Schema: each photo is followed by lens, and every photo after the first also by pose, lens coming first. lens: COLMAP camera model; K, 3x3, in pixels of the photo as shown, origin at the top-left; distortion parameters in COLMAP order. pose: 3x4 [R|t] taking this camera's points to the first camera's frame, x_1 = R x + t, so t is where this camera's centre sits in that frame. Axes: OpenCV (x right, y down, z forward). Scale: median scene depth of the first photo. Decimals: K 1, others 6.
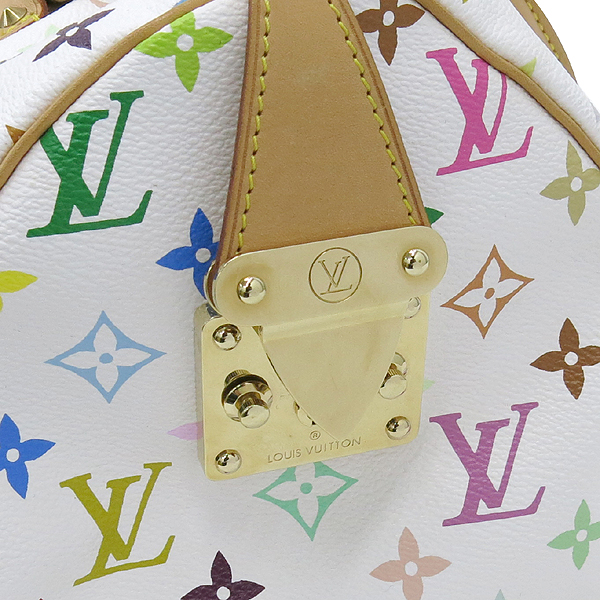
lens RADIAL K [[1291.7, 0, 300.3], [0, 1291.7, 300.9], [0, 0, 1]] dist [0.008606, 0.000000]
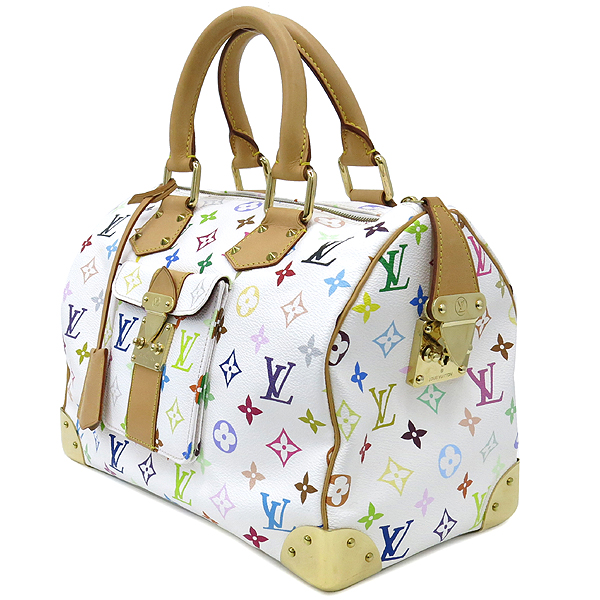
lens RADIAL K [[1291.7, 0, 299.7], [0, 1291.7, 299.5], [0, 0, 1]] dist [0.008606, 0.000000]
pose [[0.877090, -0.005183, 0.480298, -1.723930], [0.118618, 0.971308, -0.206132, 0.533265], [-0.465449, 0.237768, 0.852539, -1.368332]]
